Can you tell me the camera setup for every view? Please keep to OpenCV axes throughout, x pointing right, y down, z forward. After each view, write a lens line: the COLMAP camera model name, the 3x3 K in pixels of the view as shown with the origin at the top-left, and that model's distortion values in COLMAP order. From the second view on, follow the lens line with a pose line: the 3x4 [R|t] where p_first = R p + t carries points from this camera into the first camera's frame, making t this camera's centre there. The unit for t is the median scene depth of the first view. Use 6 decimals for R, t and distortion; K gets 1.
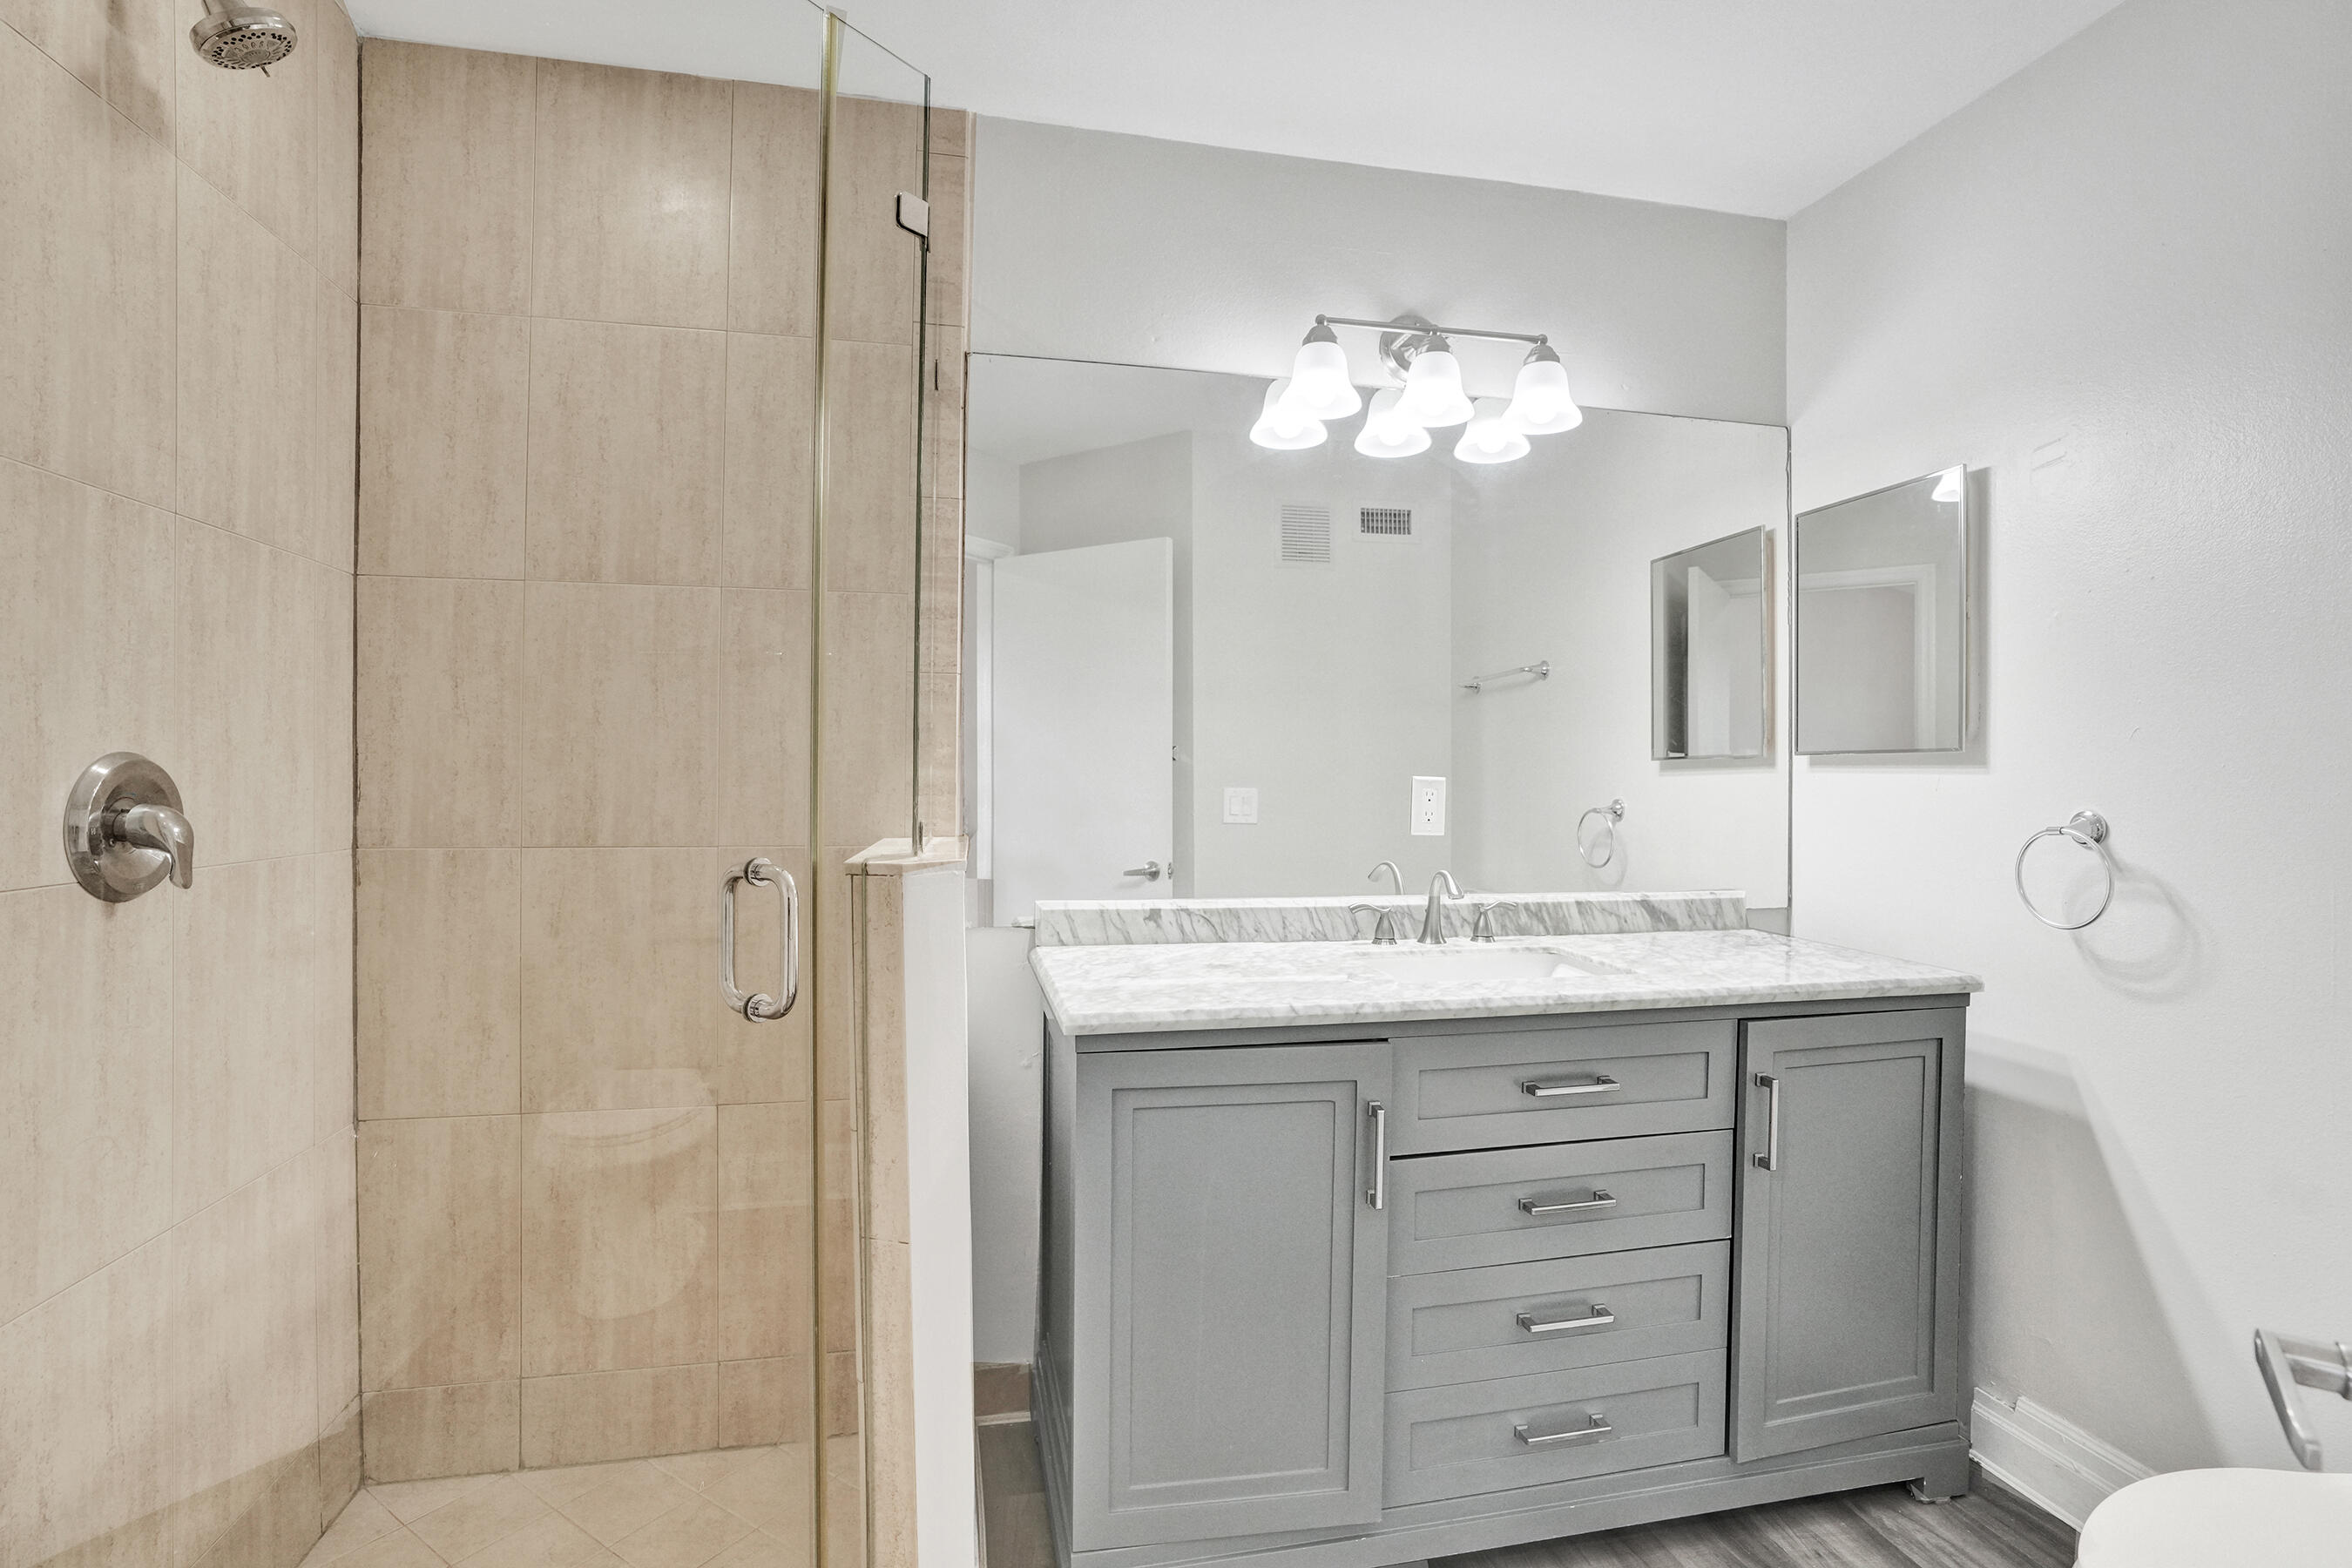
lens RADIAL K [[1149.1, 0, 1191.3], [0, 1149.1, 781.3], [0, 0, 1]] dist [-0.060322, 0.000088]
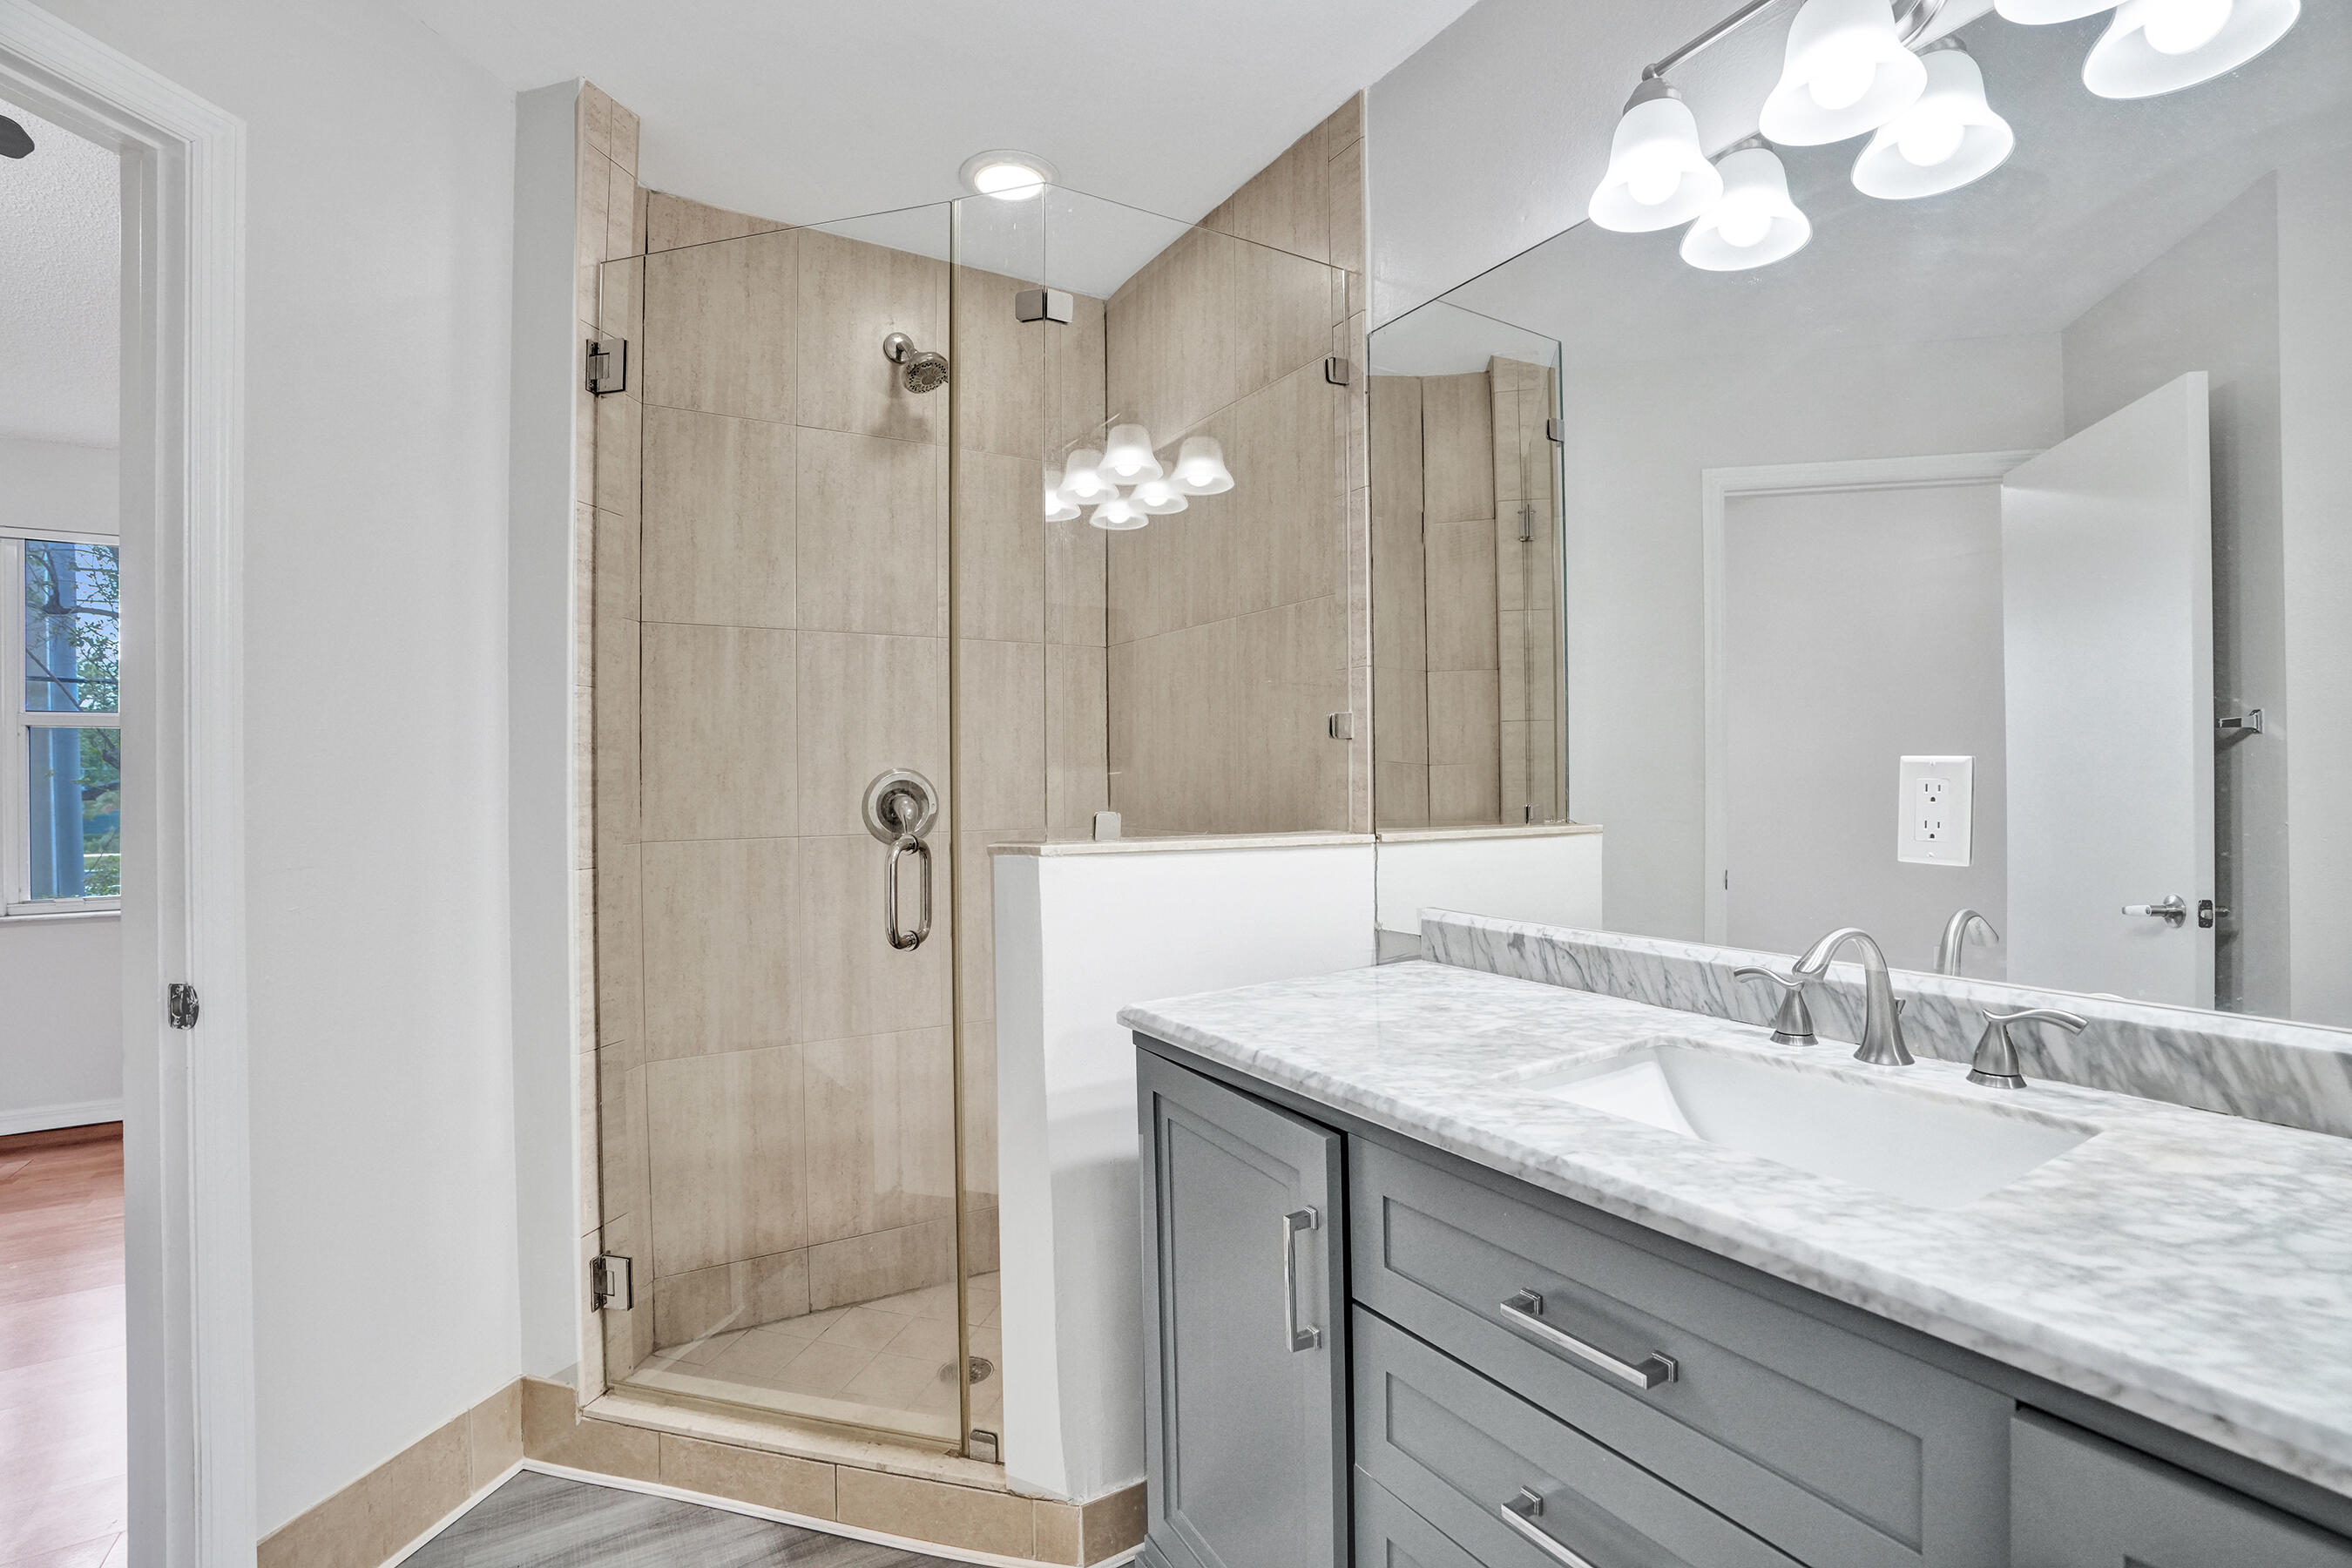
lens RADIAL K [[1106.5, 0, 1185.2], [0, 1106.5, 781.3], [0, 0, 1]] dist [-0.056607, 0.023467]
pose [[0.321120, -0.009330, -0.946993, 0.644952], [0.010928, 0.999921, -0.006146, 0.007865], [0.946975, -0.008375, 0.321197, 0.562718]]
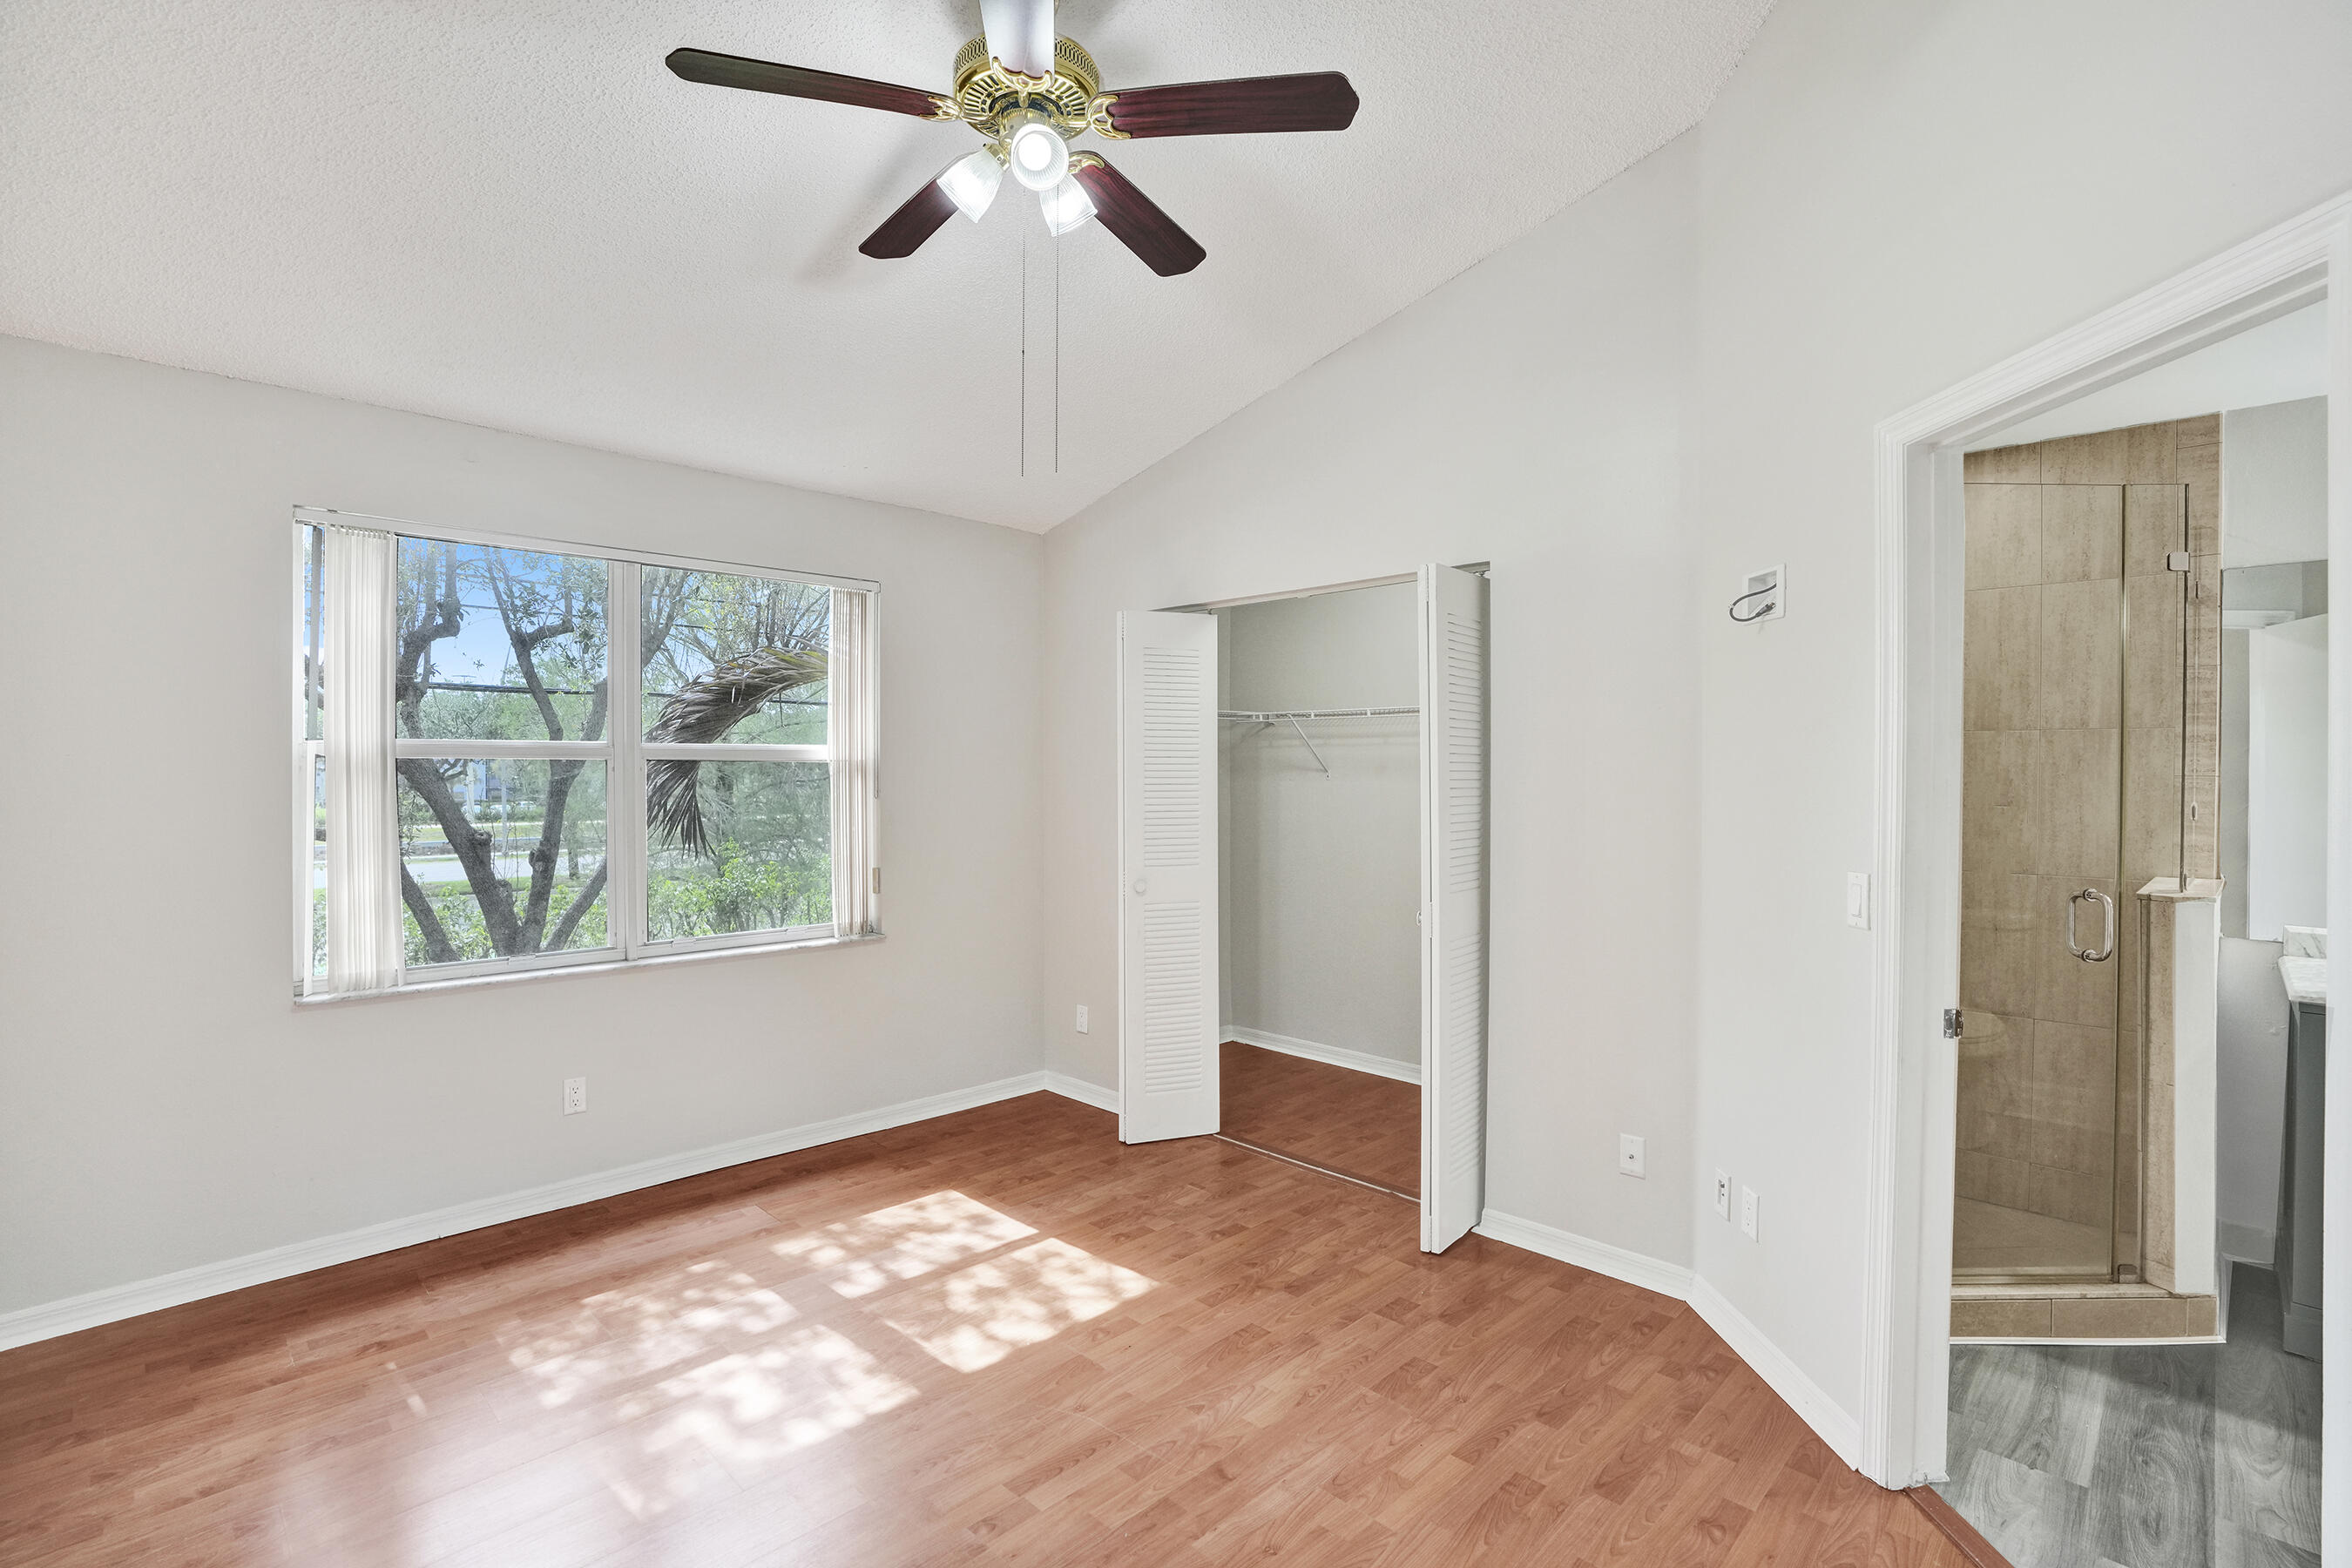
lens RADIAL K [[1106.5, 0, 1185.2], [0, 1106.5, 781.3], [0, 0, 1]] dist [-0.056607, 0.023467]
pose [[0.552612, 0.002971, -0.833433, 0.243931], [-0.001586, 0.999996, 0.002513, -0.089888], [0.833437, -0.000066, 0.552614, -1.014523]]
